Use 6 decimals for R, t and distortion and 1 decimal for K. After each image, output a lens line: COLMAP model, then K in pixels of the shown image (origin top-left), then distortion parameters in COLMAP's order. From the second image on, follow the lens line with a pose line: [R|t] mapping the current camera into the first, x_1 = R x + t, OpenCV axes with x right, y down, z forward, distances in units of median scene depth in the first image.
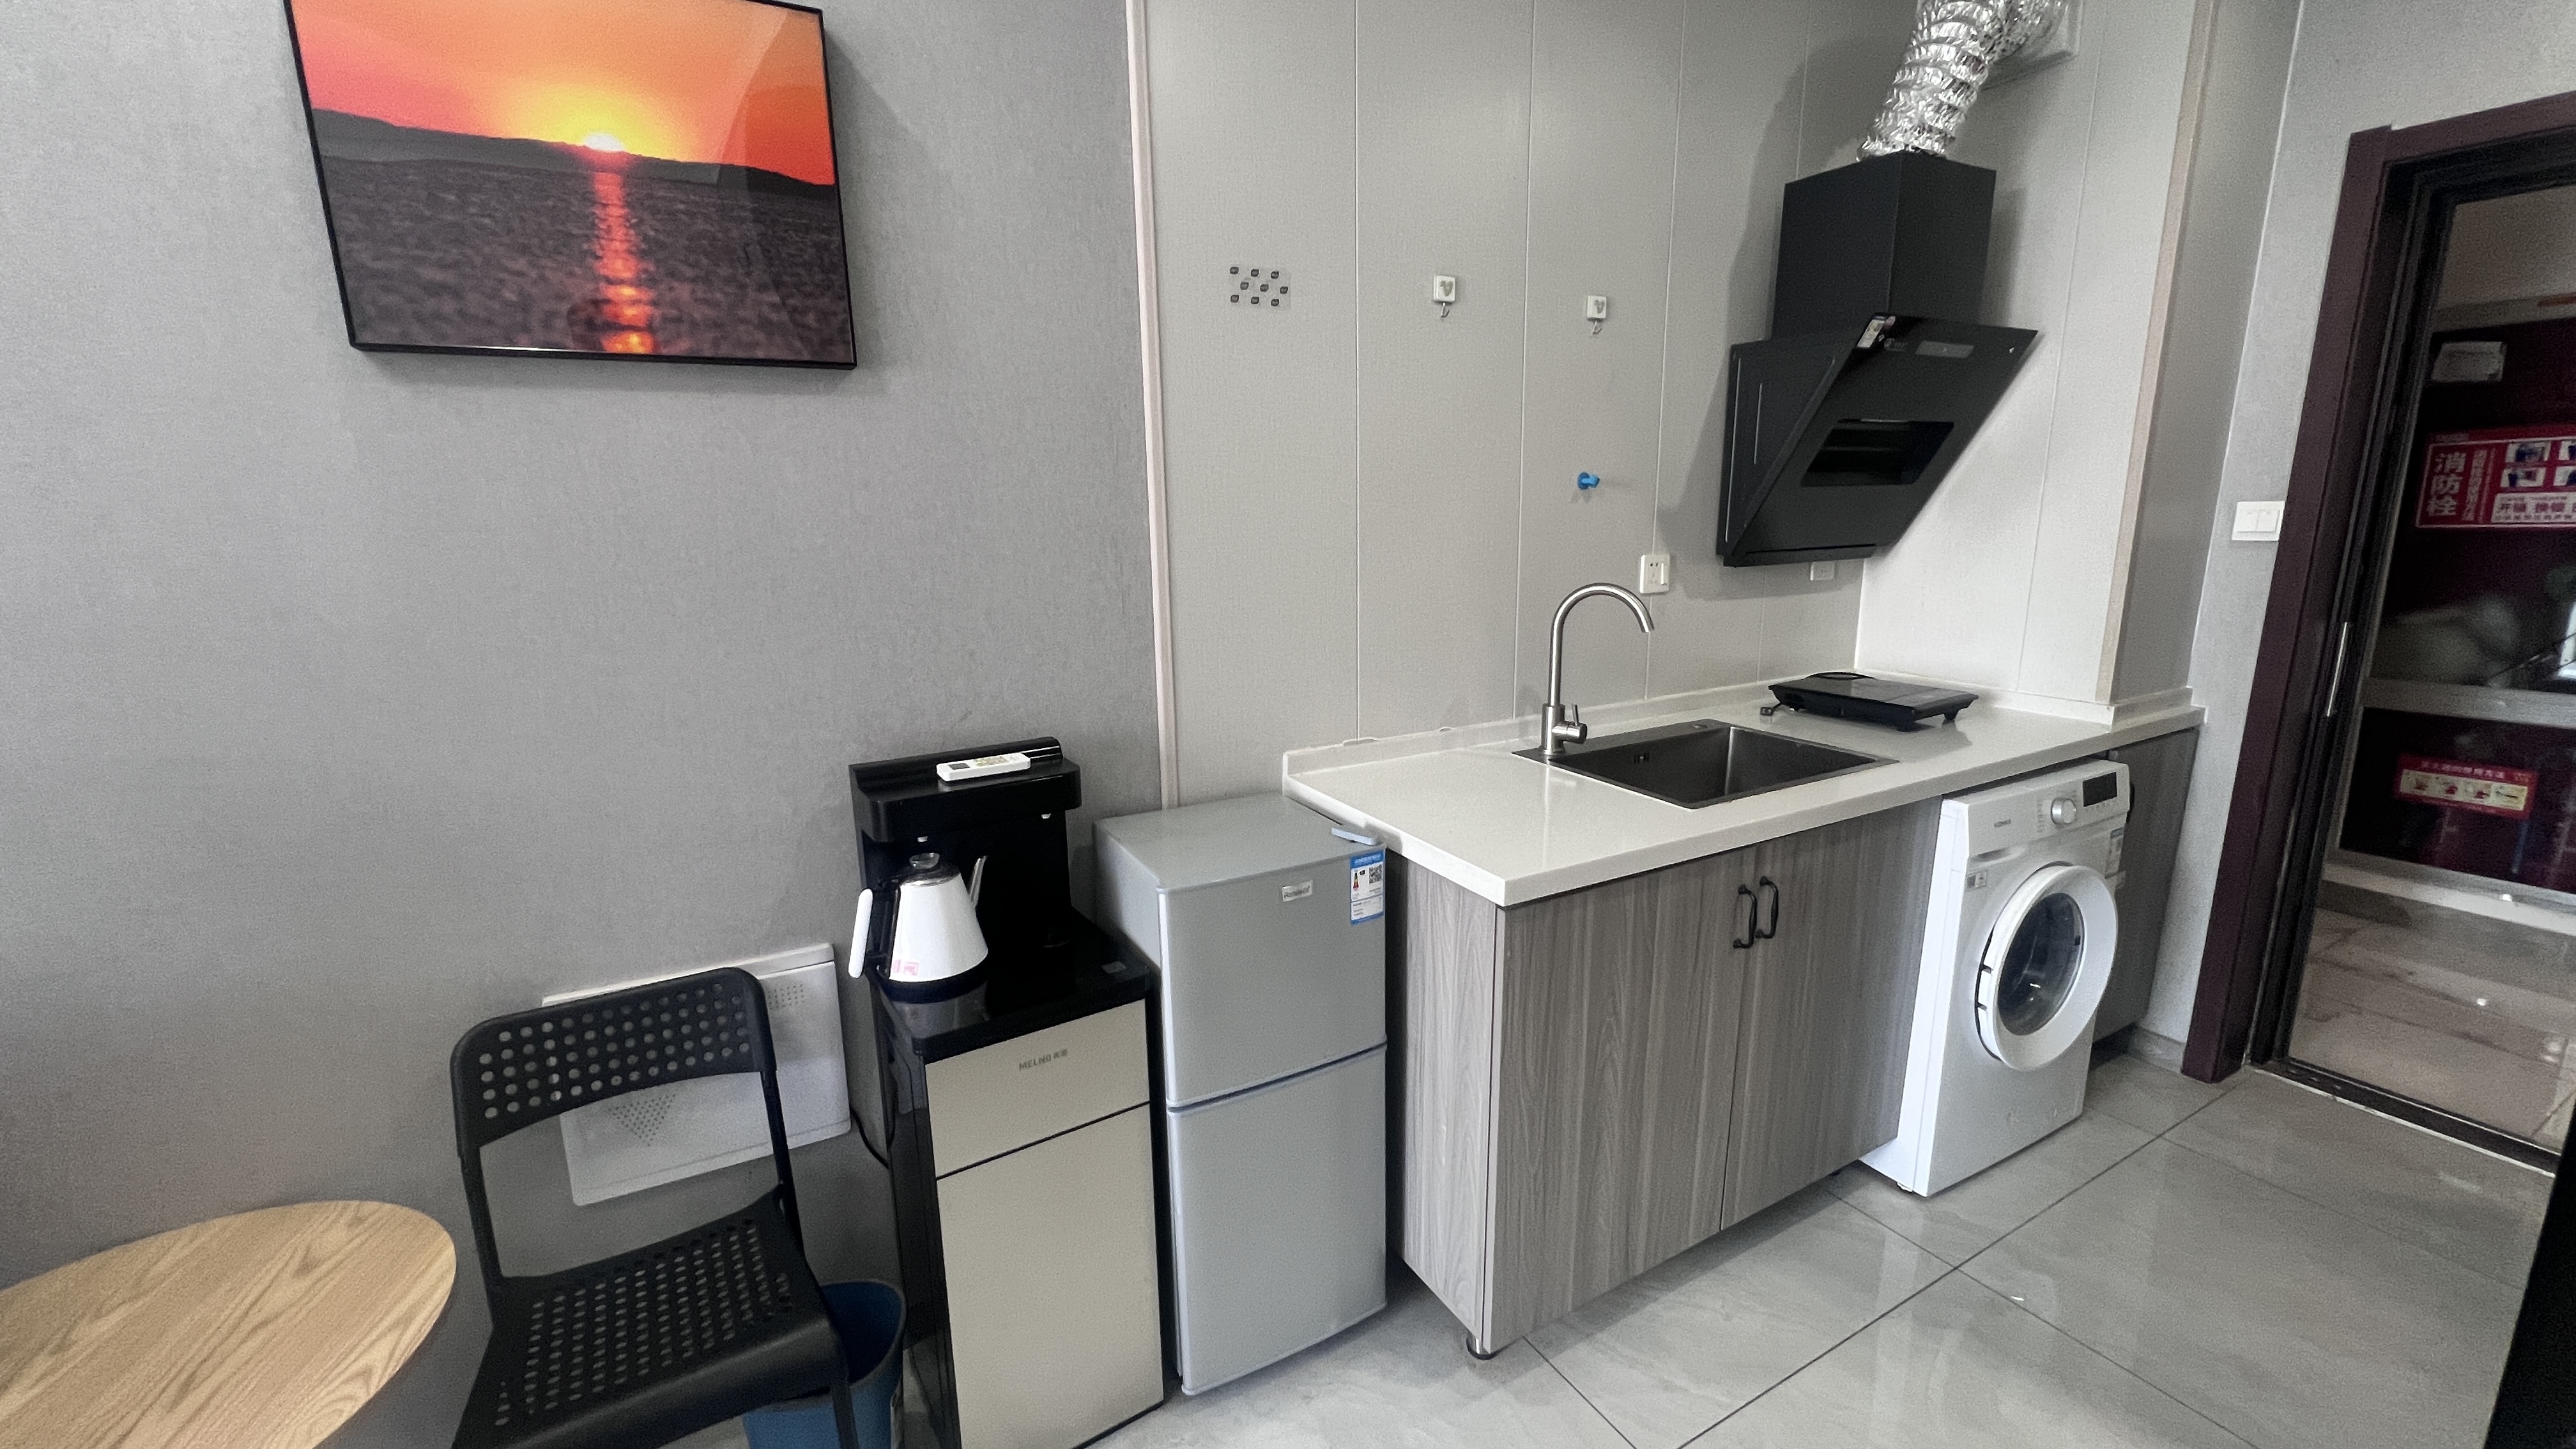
lens RADIAL K [[1035.4, 0, 1281.6], [0, 1035.4, 718.8], [0, 0, 1]] dist [-0.000329, 0.000624]
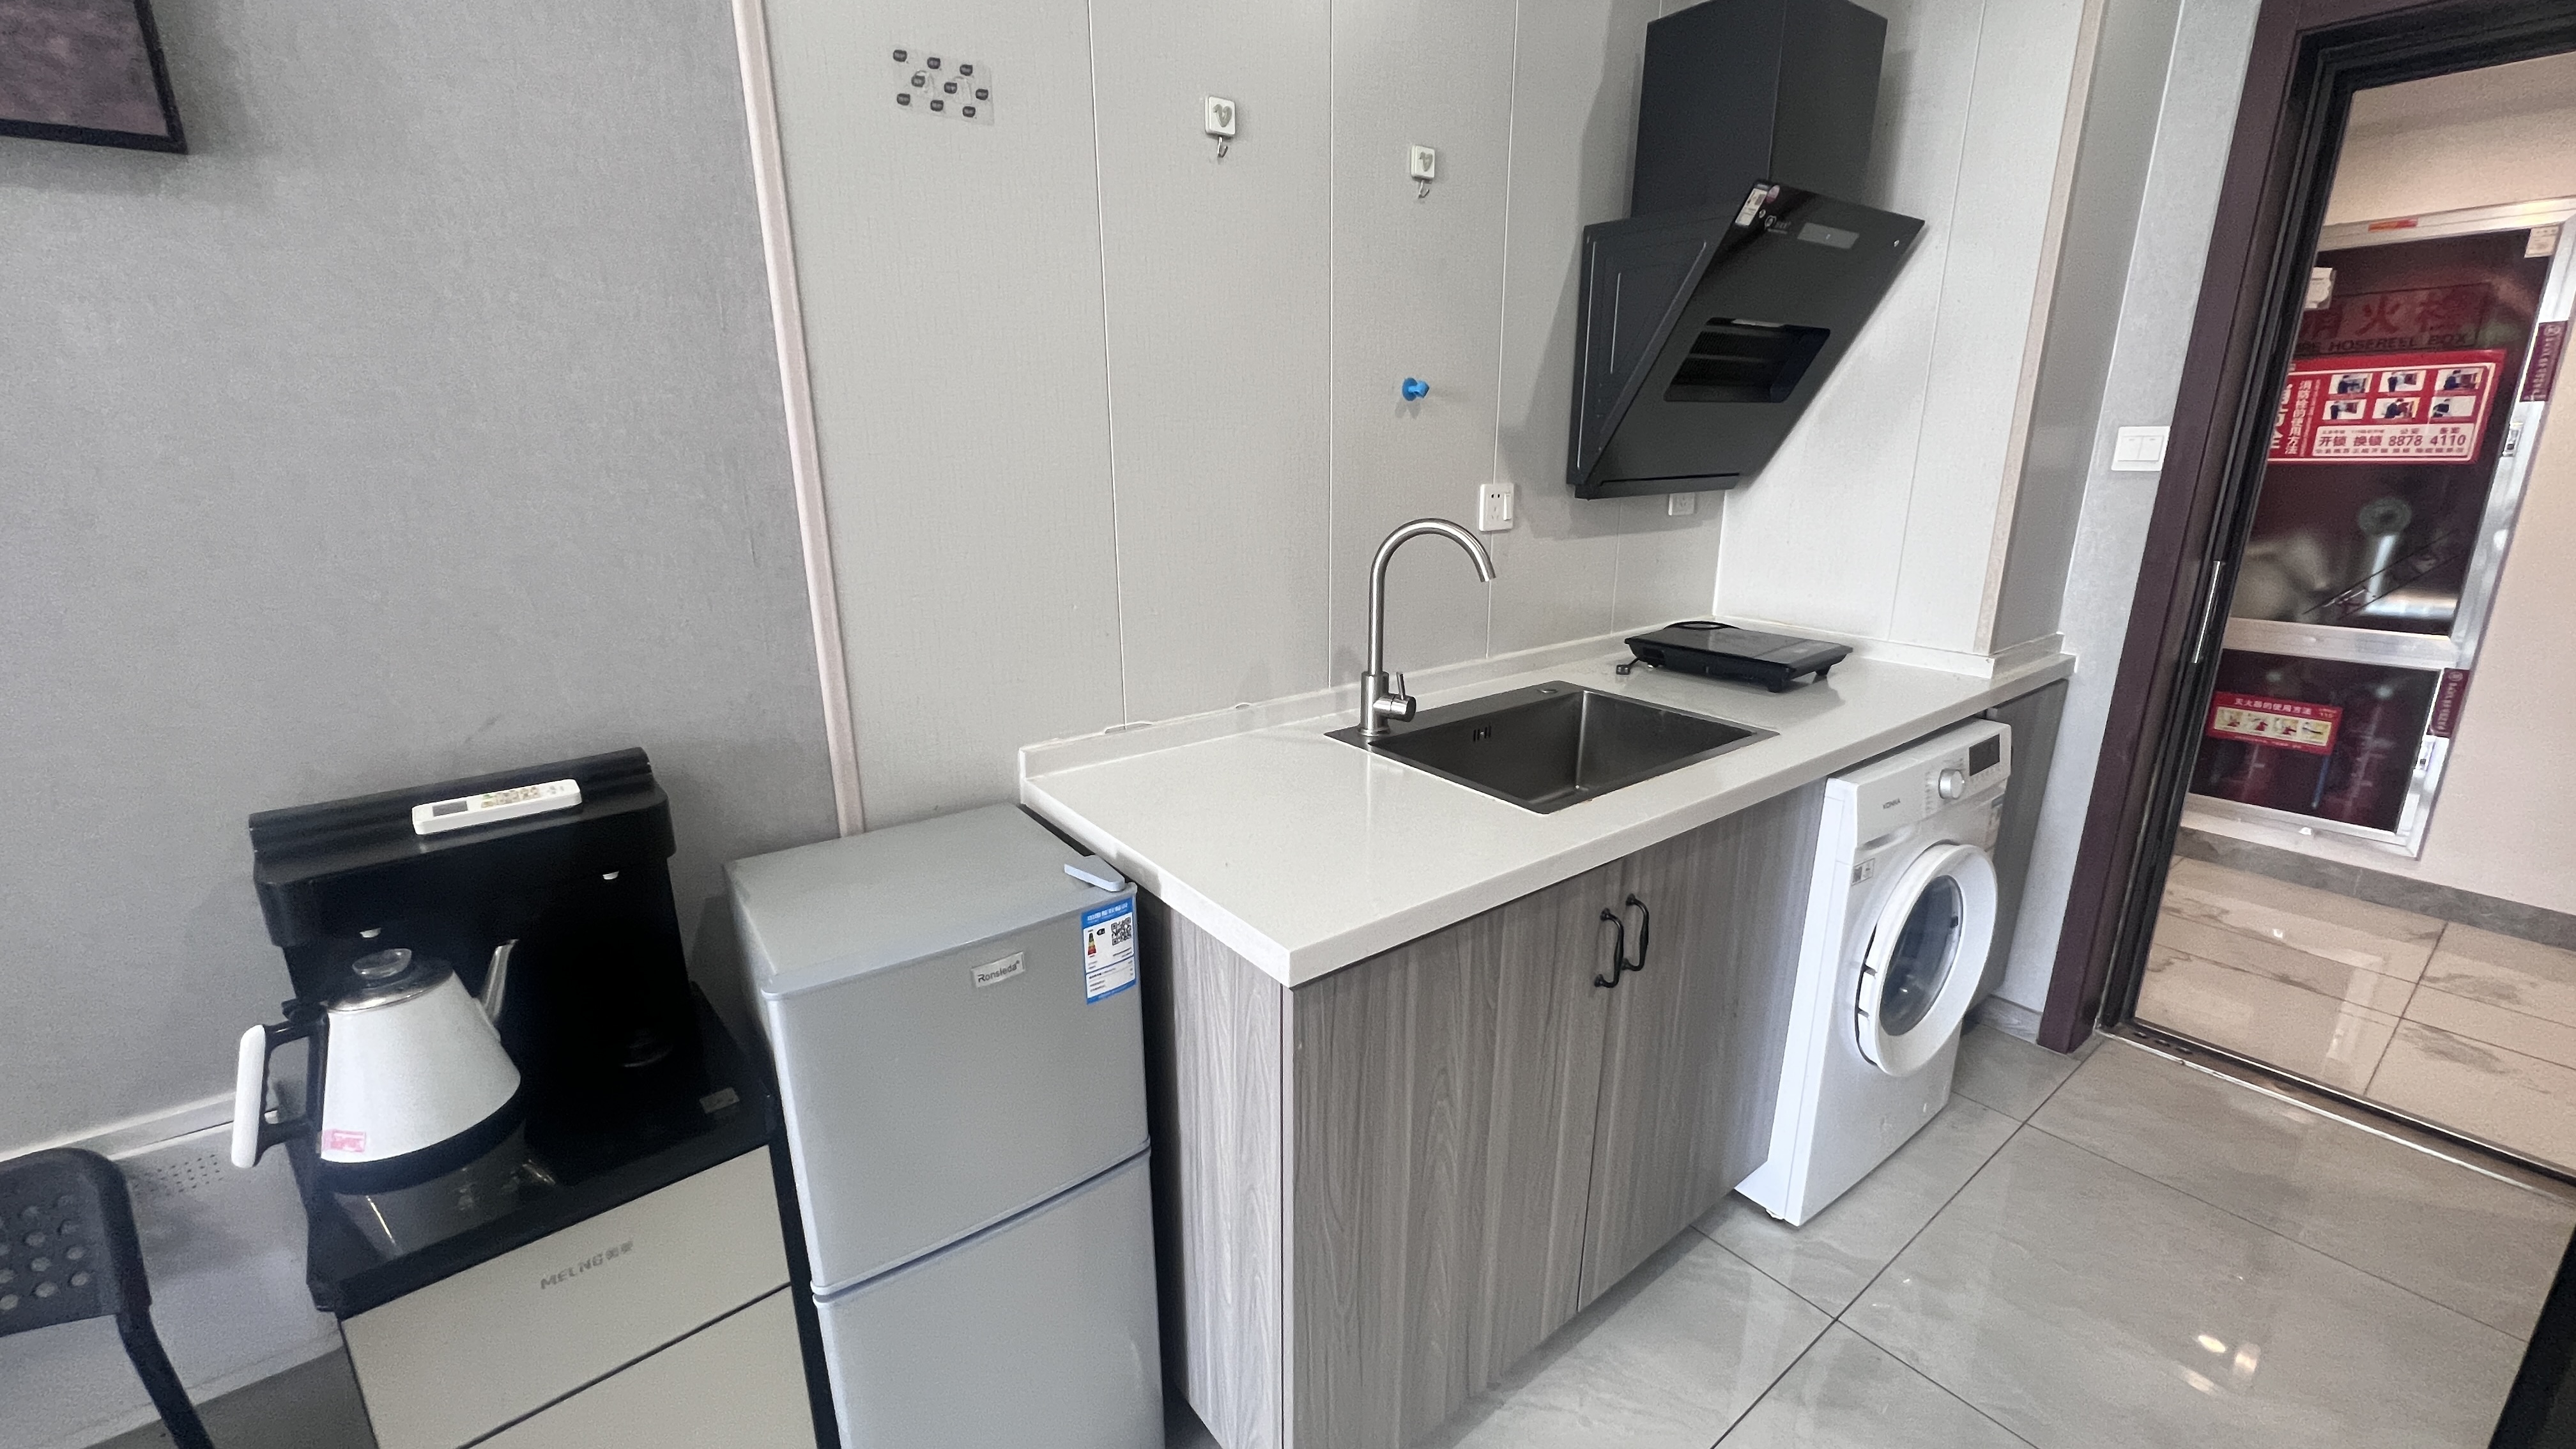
lens RADIAL K [[1035.4, 0, 1281.6], [0, 1035.4, 718.8], [0, 0, 1]] dist [-0.000329, 0.000624]
pose [[0.990115, -0.026931, 0.137645, 0.081589], [0.018525, 0.997905, 0.061990, -0.029196], [-0.139026, -0.058828, 0.988540, 0.222206]]
